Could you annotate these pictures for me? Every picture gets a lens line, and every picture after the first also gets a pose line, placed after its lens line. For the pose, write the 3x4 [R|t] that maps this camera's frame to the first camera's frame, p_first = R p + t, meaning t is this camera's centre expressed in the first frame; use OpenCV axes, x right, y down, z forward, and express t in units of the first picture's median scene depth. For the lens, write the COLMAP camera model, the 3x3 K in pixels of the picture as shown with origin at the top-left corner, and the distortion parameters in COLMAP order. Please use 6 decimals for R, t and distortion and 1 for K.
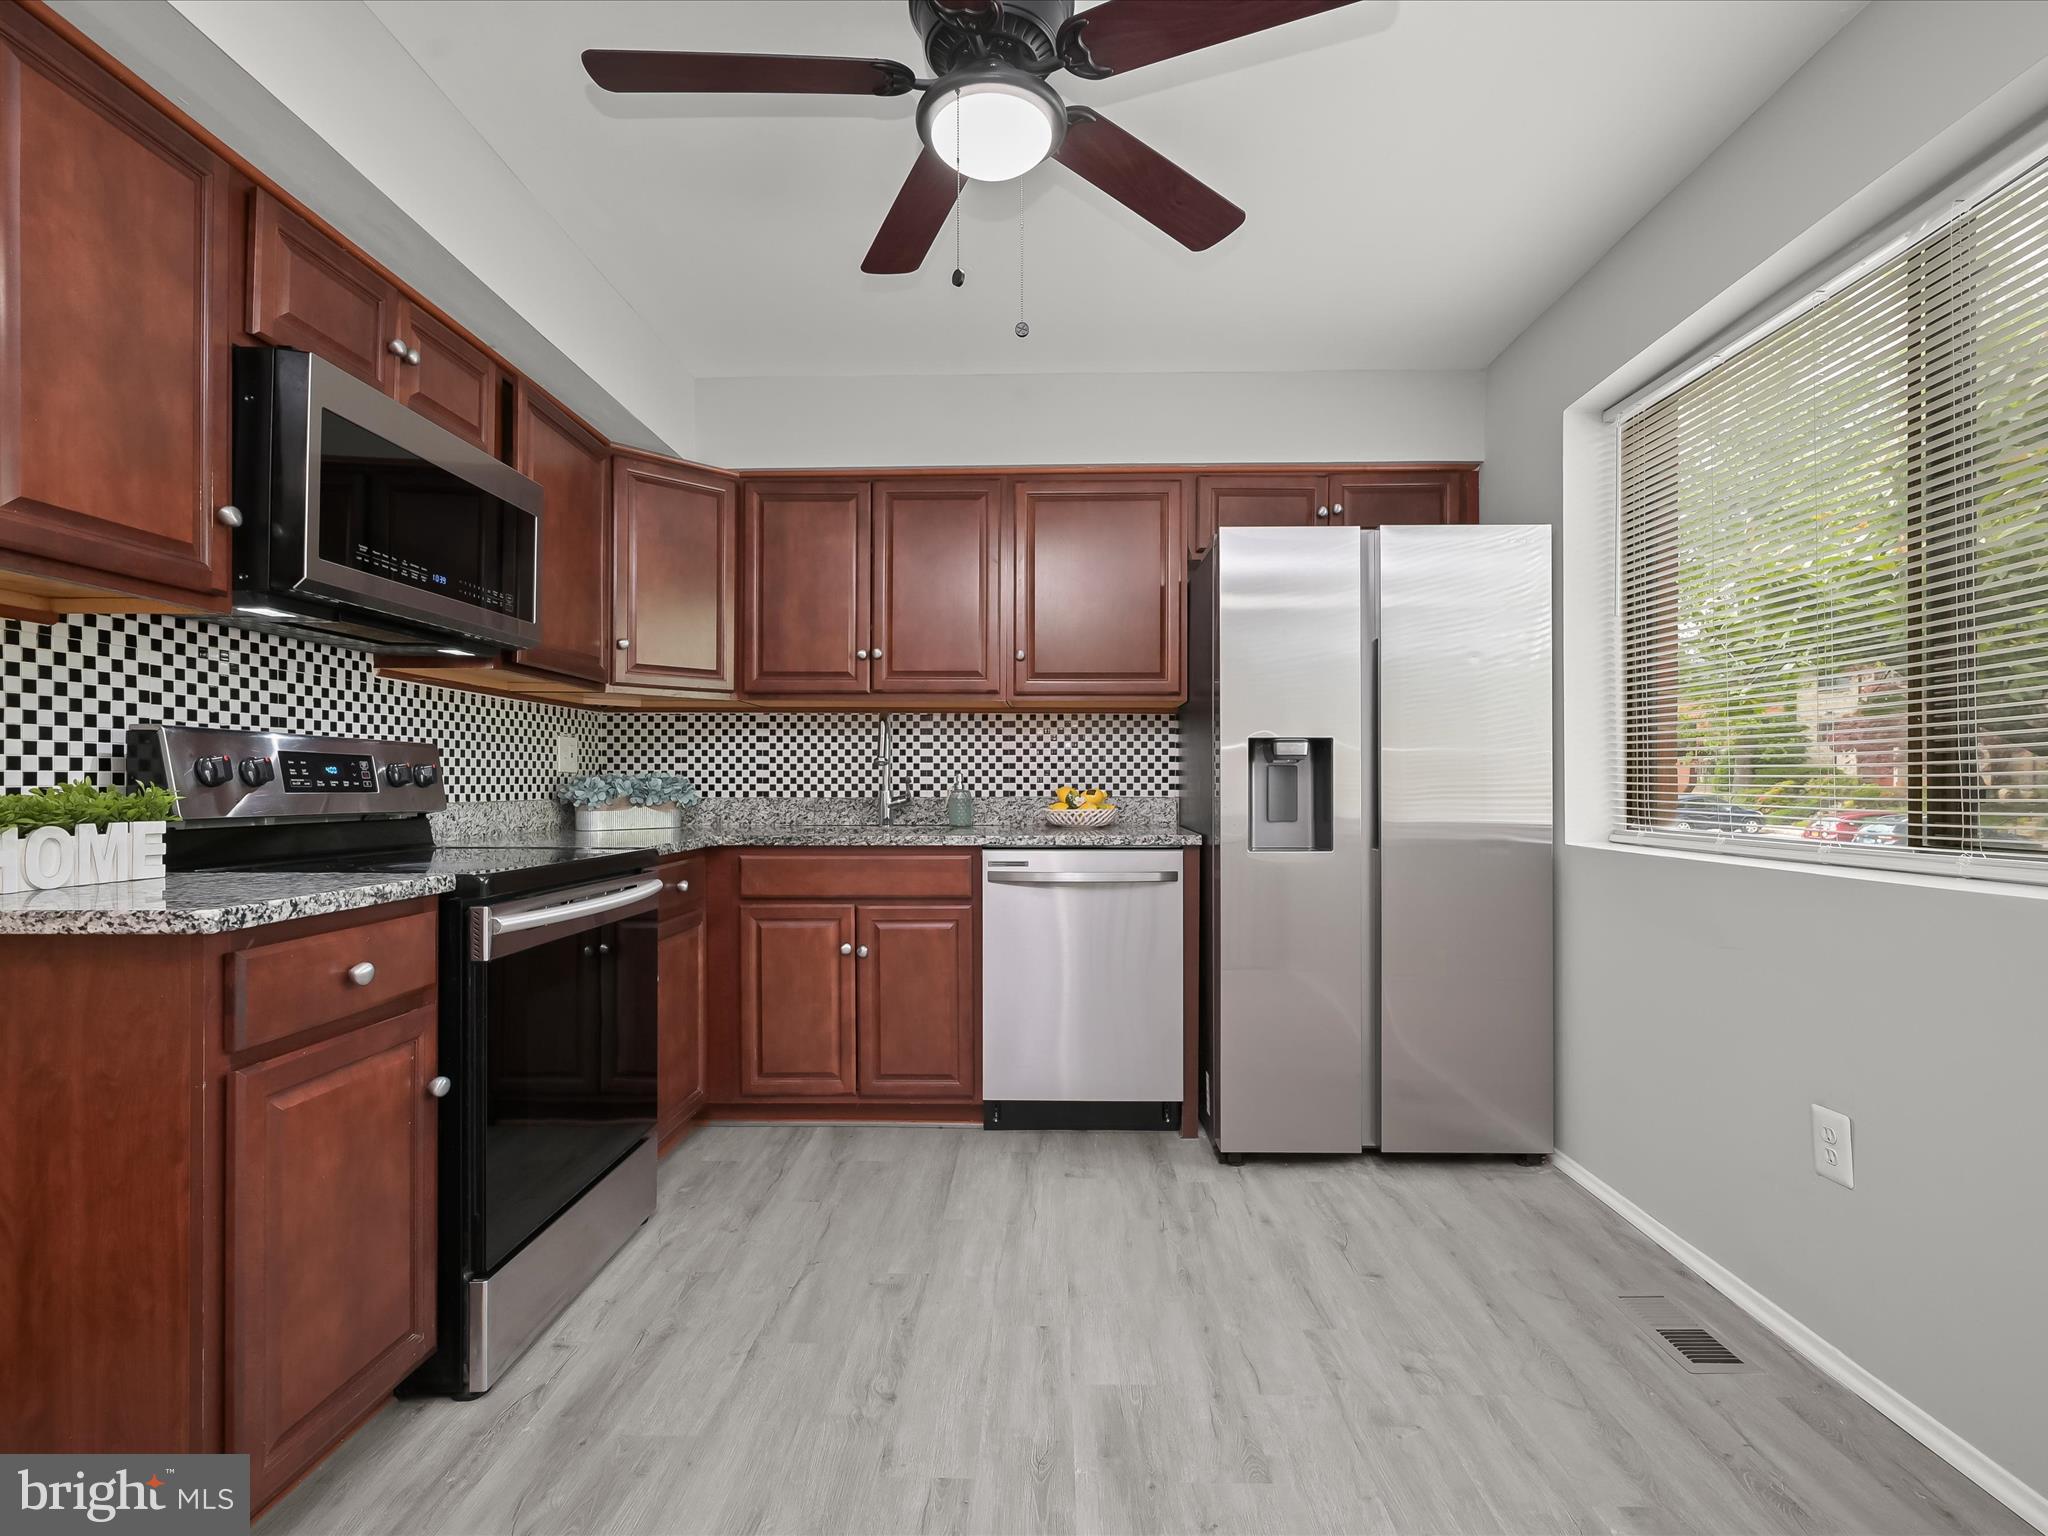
lens RADIAL K [[981.3, 0, 1056.2], [0, 981.3, 775.0], [0, 0, 1]] dist [-0.004948, 0.000049]
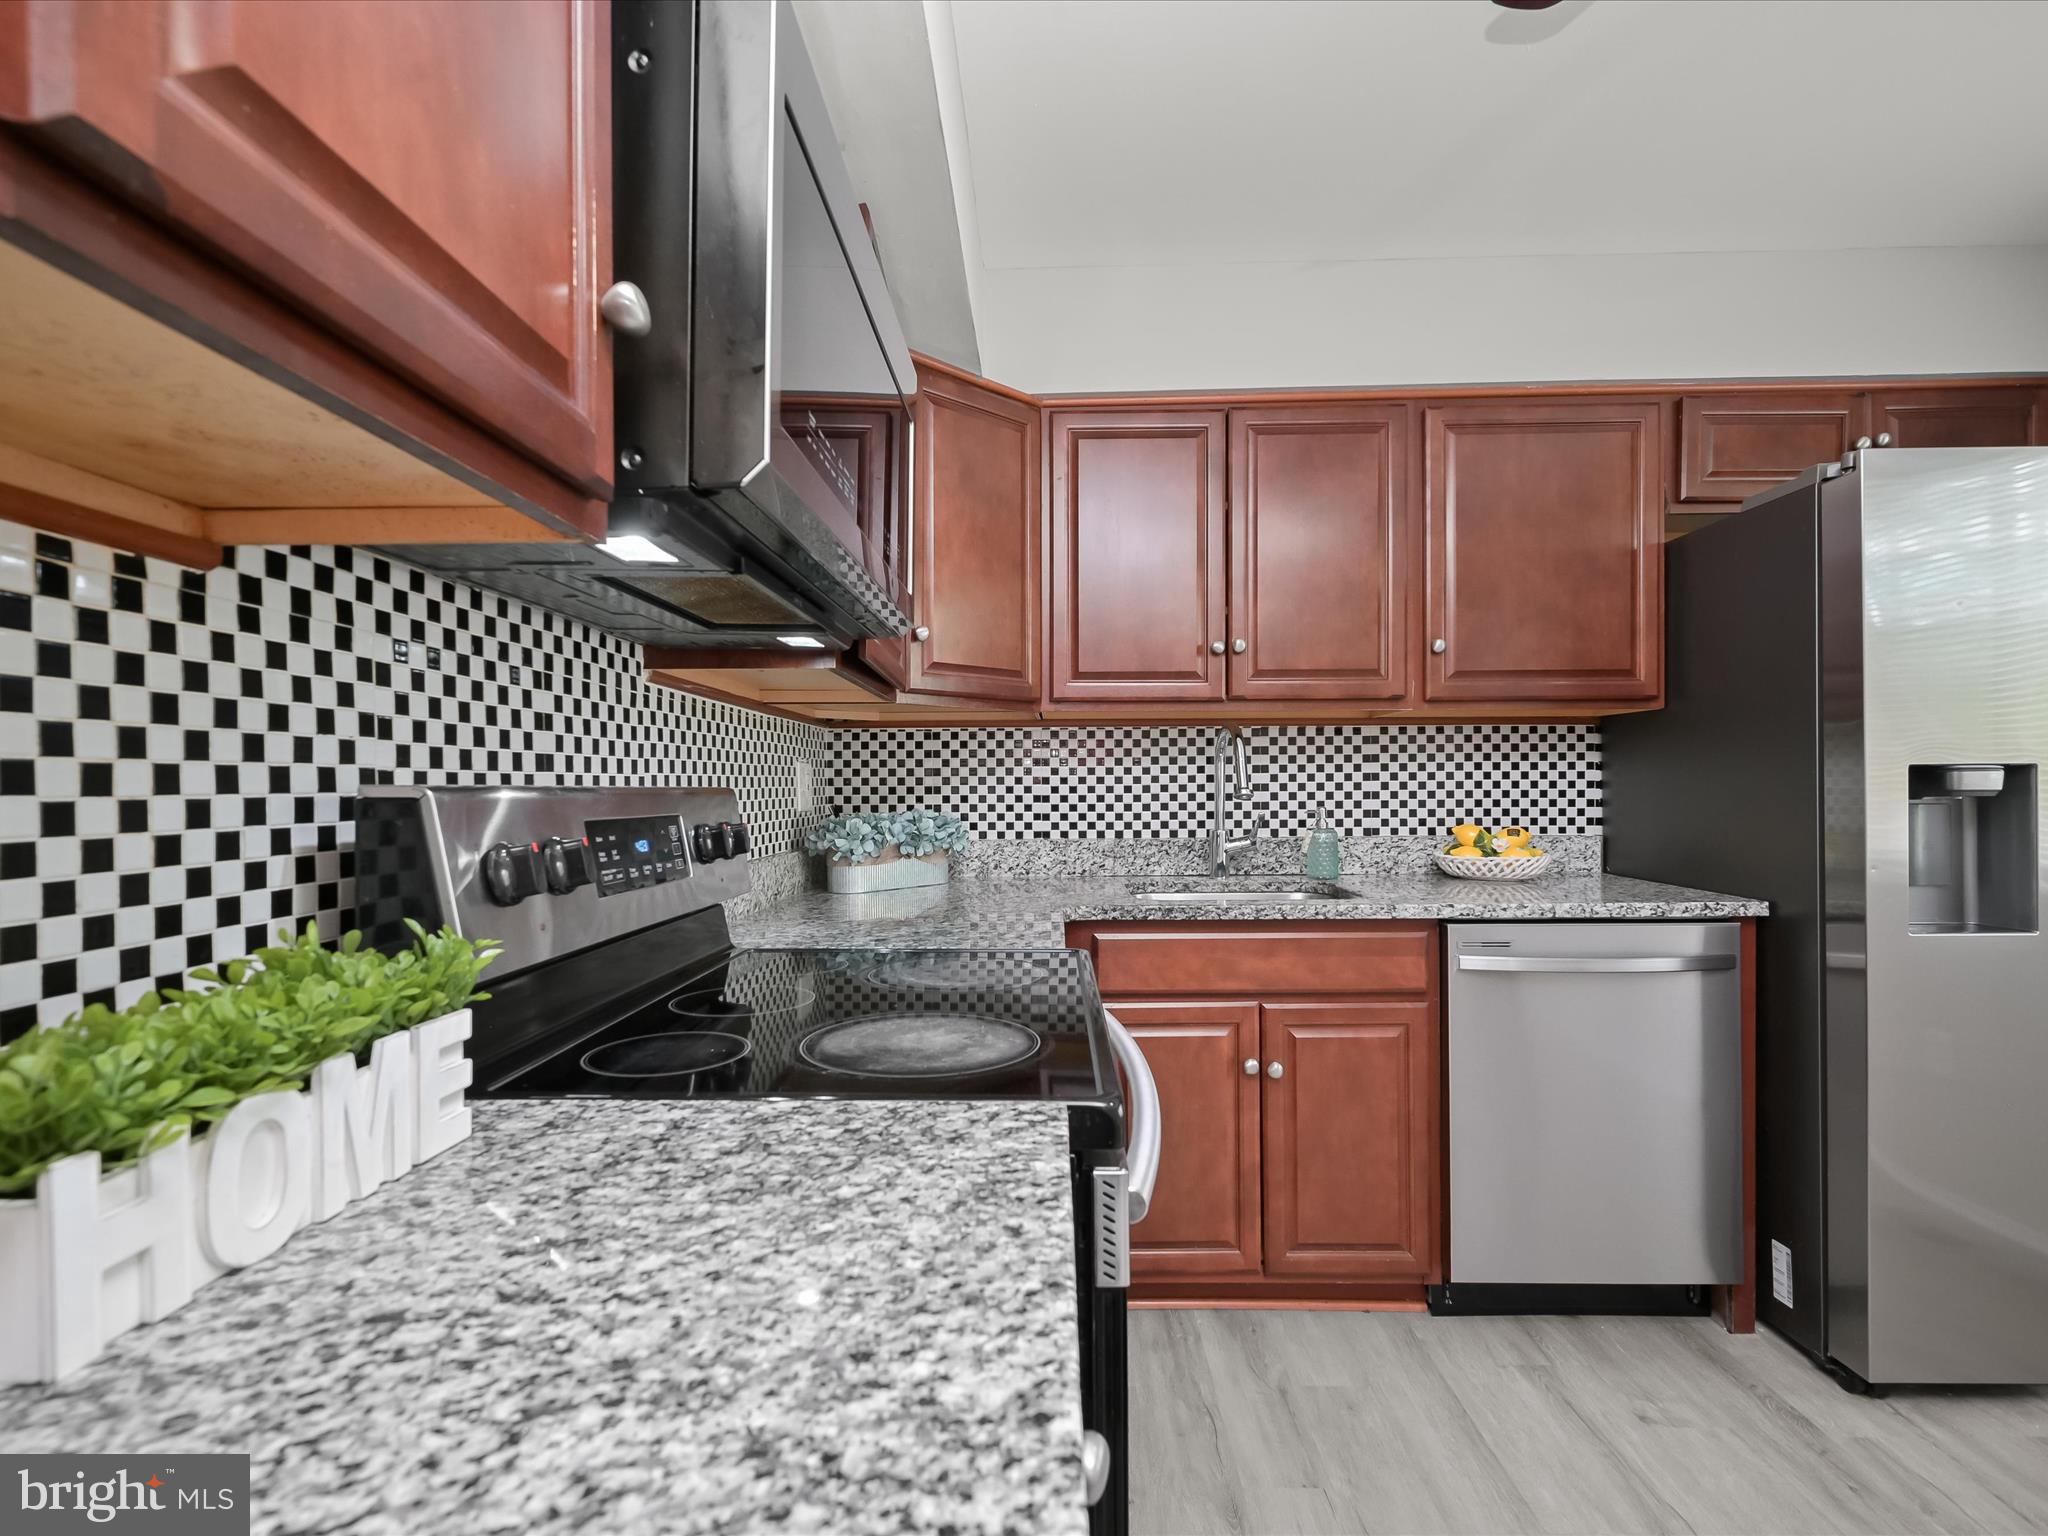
lens RADIAL K [[981.3, 0, 1049.0], [0, 981.3, 789.5], [0, 0, 1]] dist [-0.004948, 0.000049]
pose [[0.999865, -0.007391, -0.014697, -0.344041], [0.007577, 0.999892, 0.012624, -0.030368], [0.014602, -0.012734, 0.999812, 0.300328]]
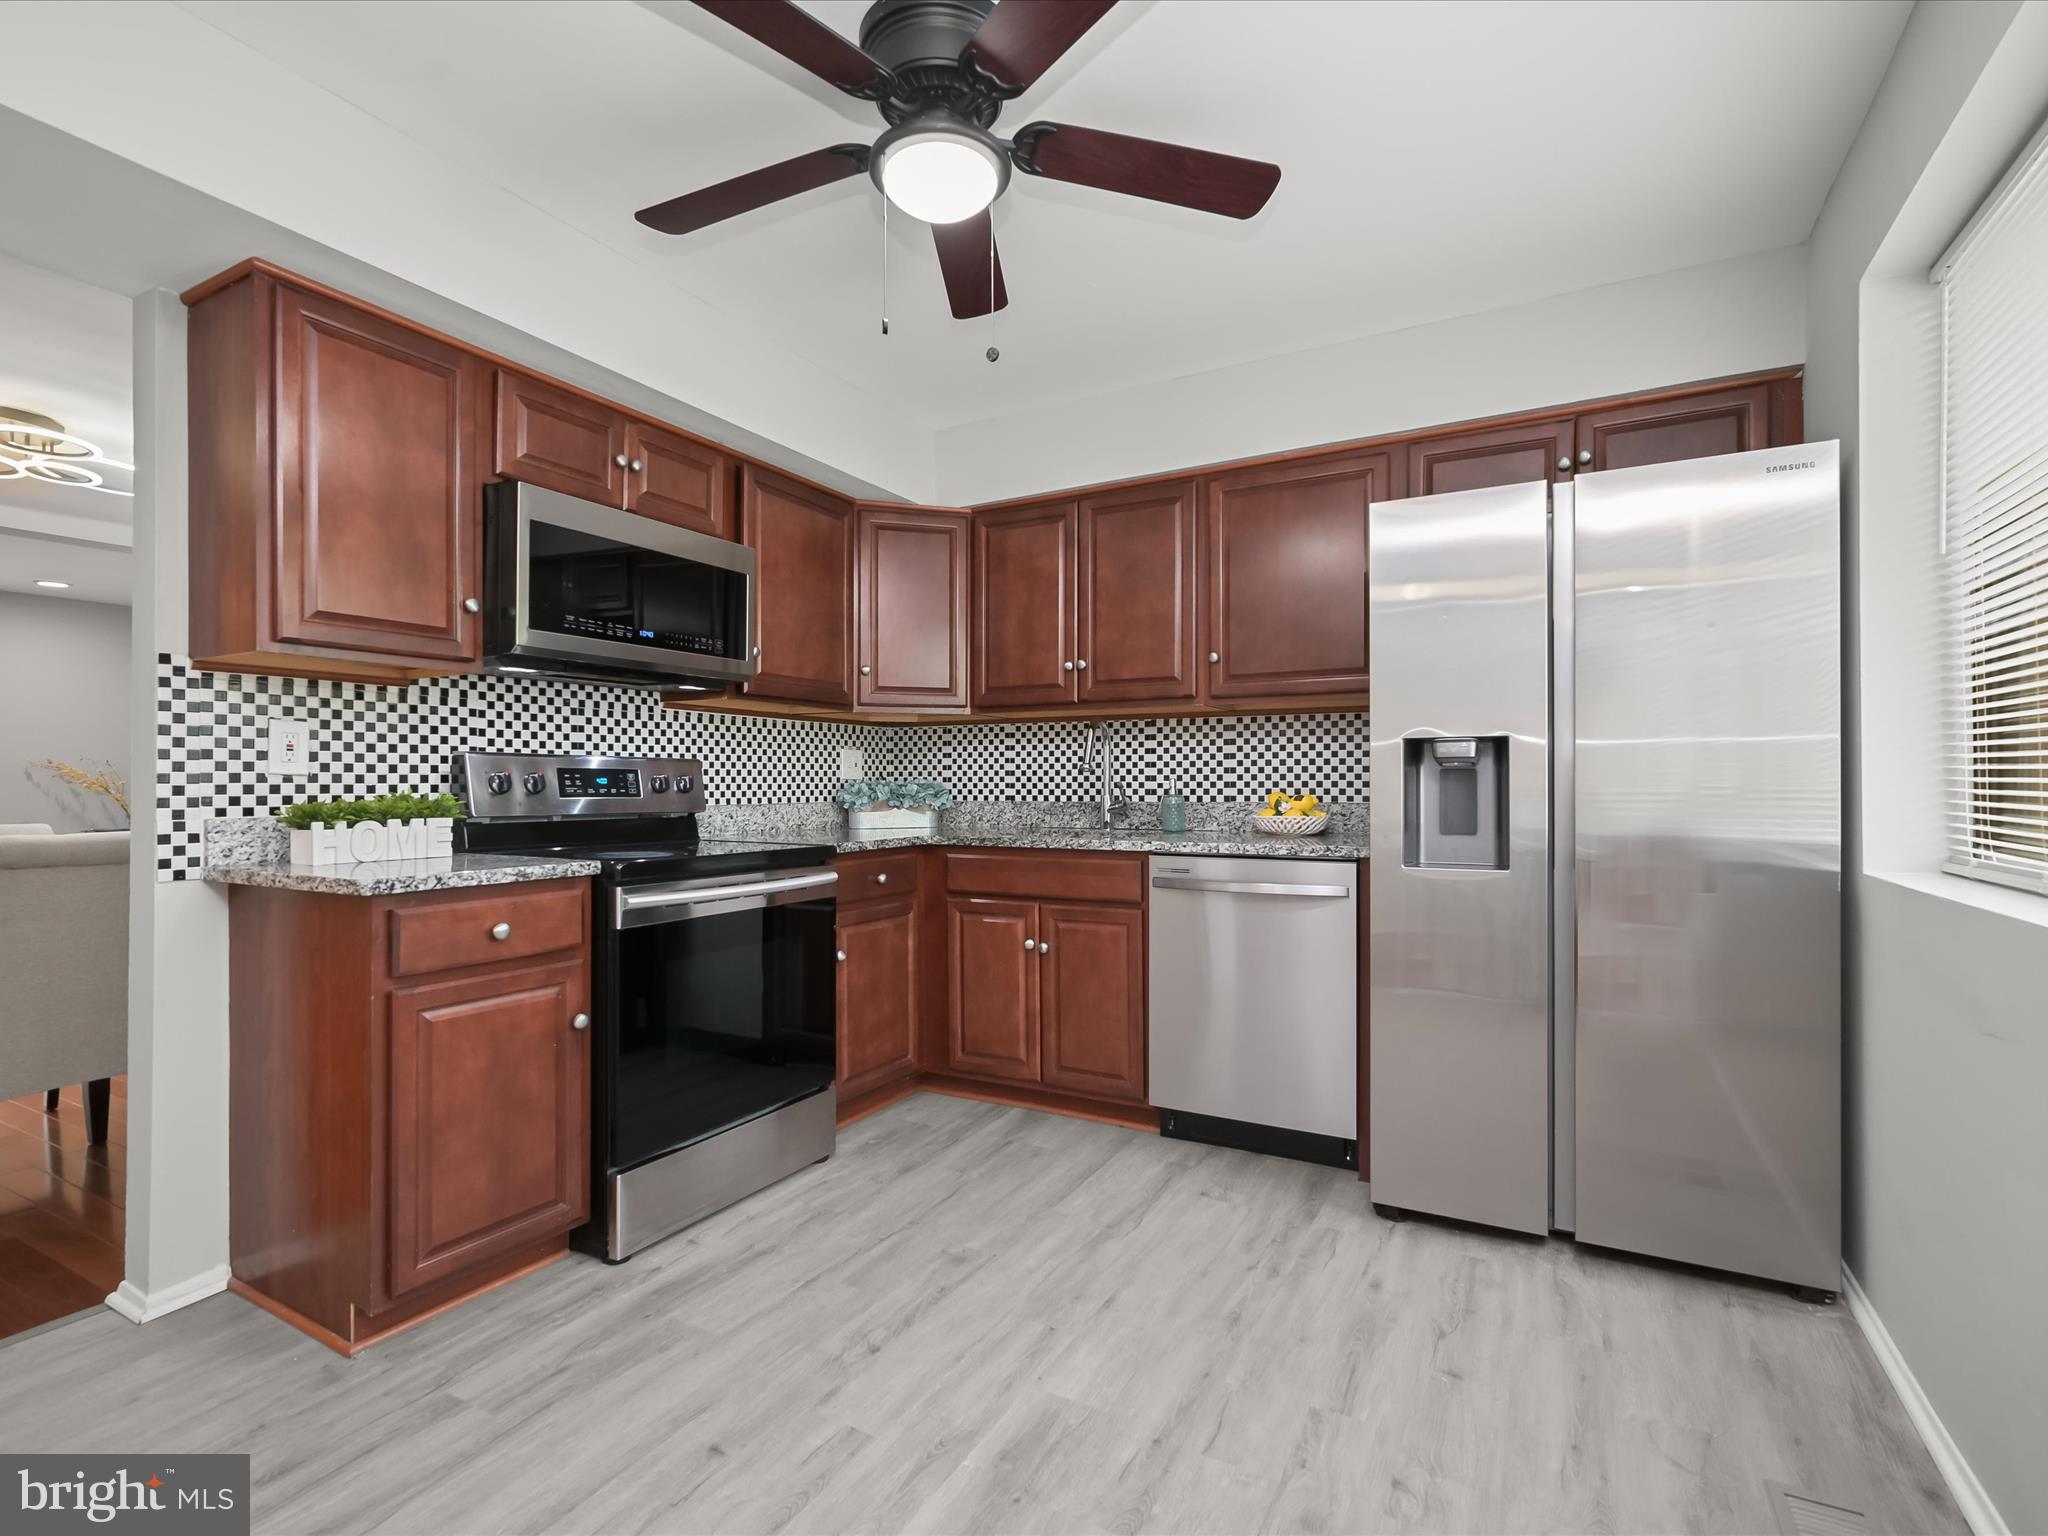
lens RADIAL K [[981.3, 0, 1043.3], [0, 981.3, 773.7], [0, 0, 1]] dist [-0.004948, 0.000049]
pose [[0.883868, -0.007105, -0.467683, 0.296310], [0.006183, 0.999975, -0.003506, -0.004464], [0.467696, 0.000208, 0.883889, 0.064871]]
